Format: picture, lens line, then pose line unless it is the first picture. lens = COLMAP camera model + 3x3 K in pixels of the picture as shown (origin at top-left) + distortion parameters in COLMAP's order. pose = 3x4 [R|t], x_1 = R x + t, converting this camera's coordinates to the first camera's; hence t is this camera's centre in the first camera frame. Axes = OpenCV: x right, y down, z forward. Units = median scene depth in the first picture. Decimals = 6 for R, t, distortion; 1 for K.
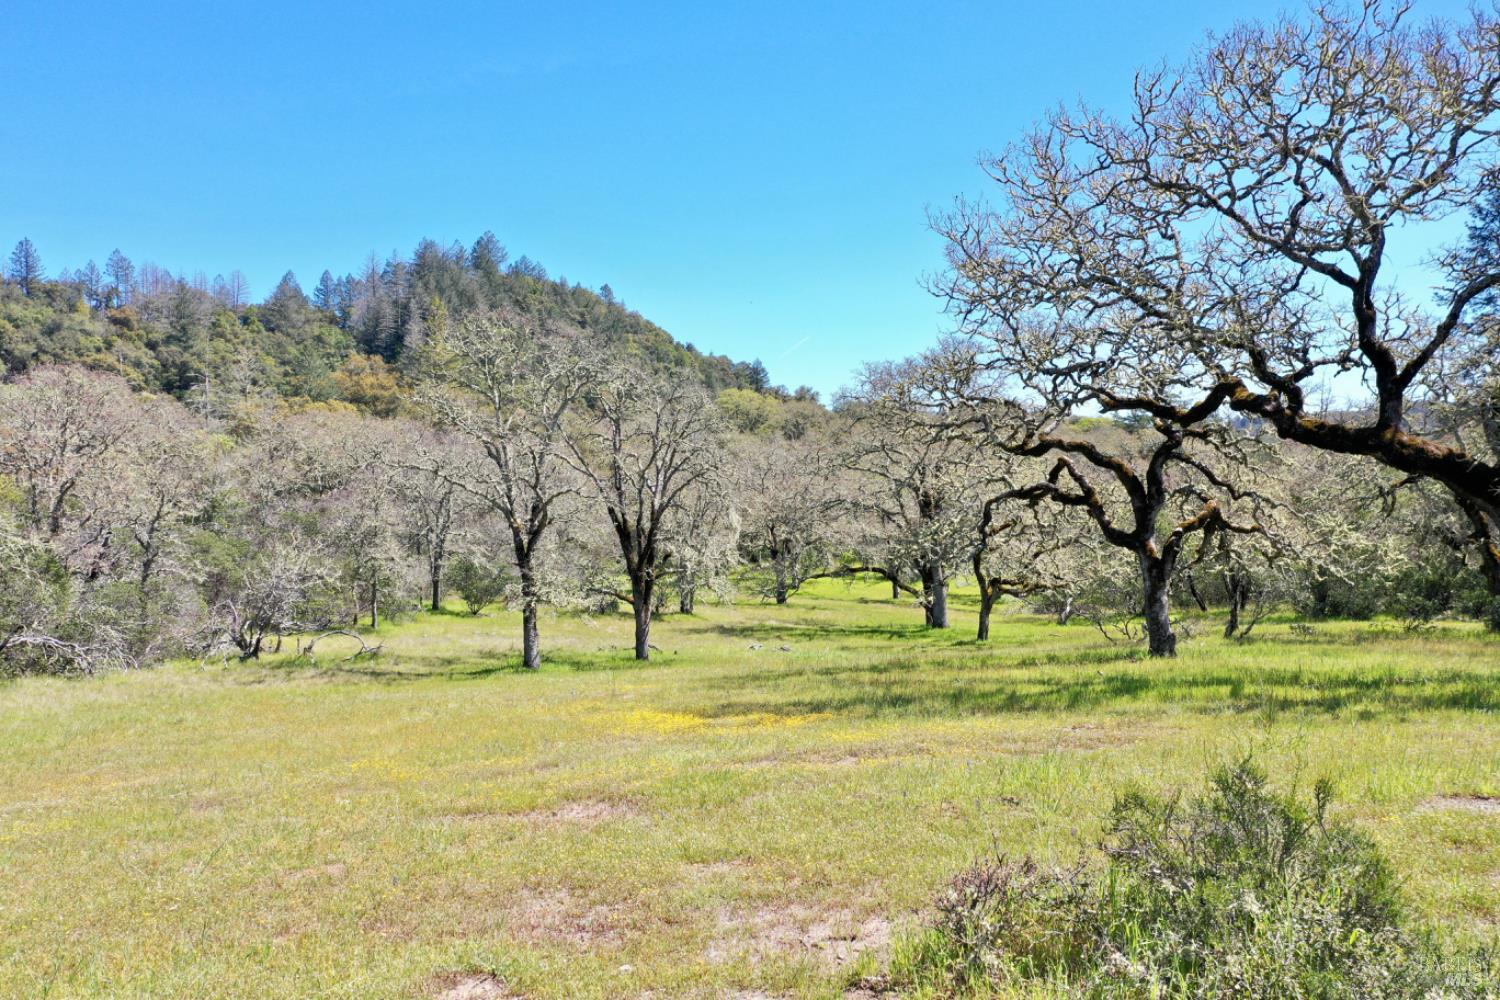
lens RADIAL K [[1177.6, 0, 750.0], [0, 1177.6, 500.0], [0, 0, 1]] dist [-0.004313, -0.005585]
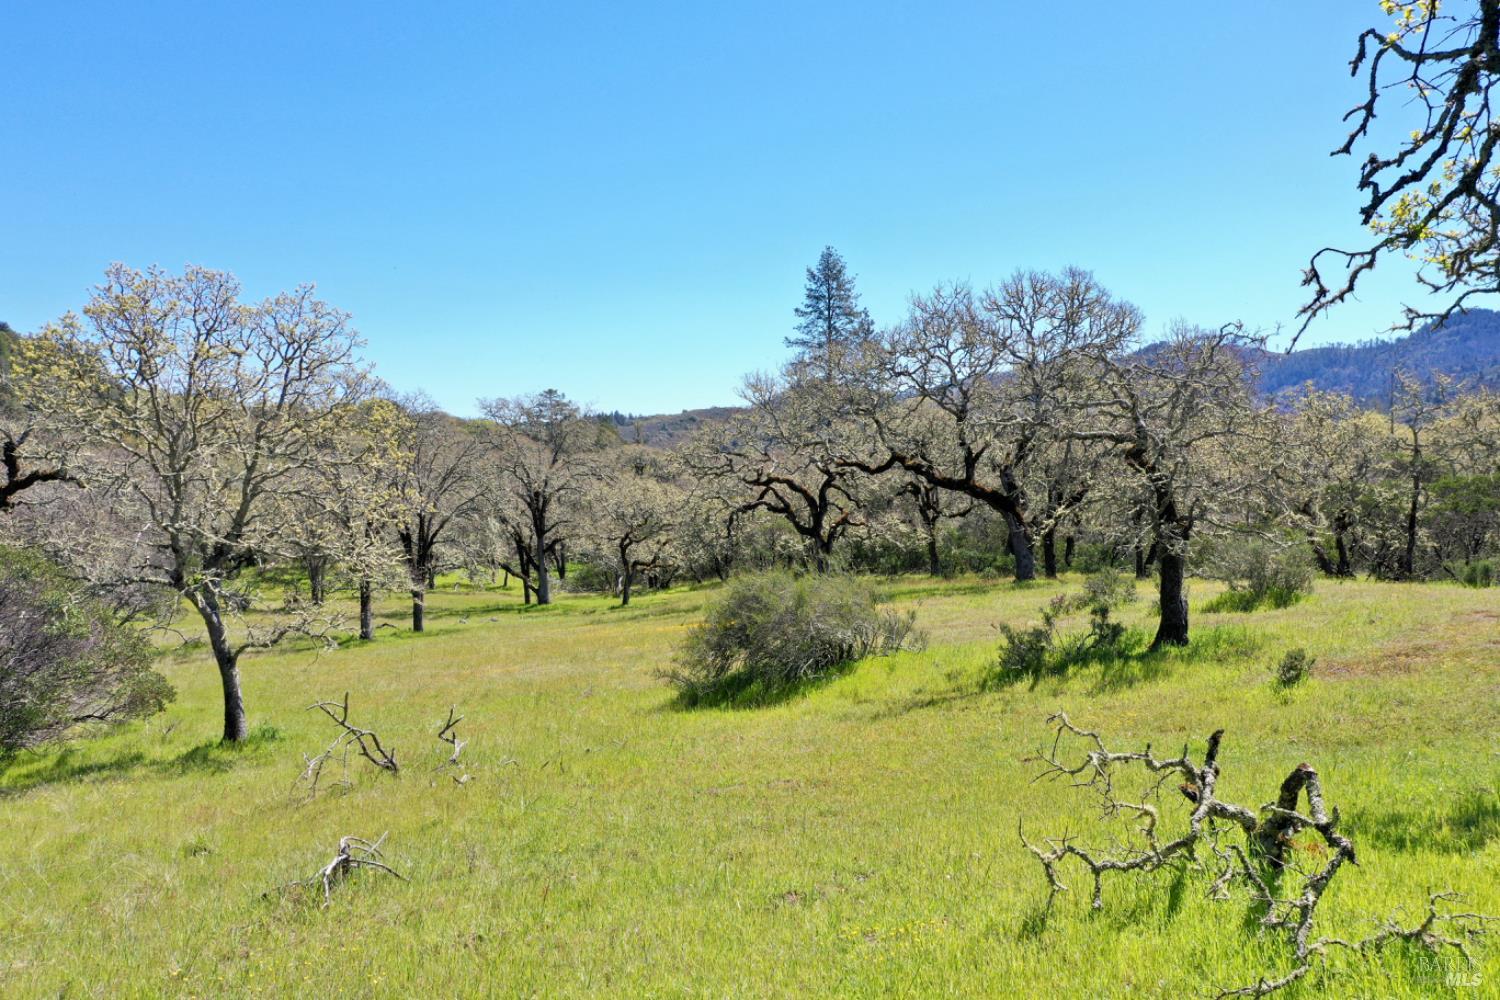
lens RADIAL K [[1177.6, 0, 750.0], [0, 1177.6, 500.0], [0, 0, 1]] dist [-0.004313, -0.005585]
pose [[0.853526, -0.015152, 0.520830, -0.702754], [0.012485, 0.999885, 0.008628, -0.031882], [-0.520901, -0.000862, 0.853617, -0.511972]]
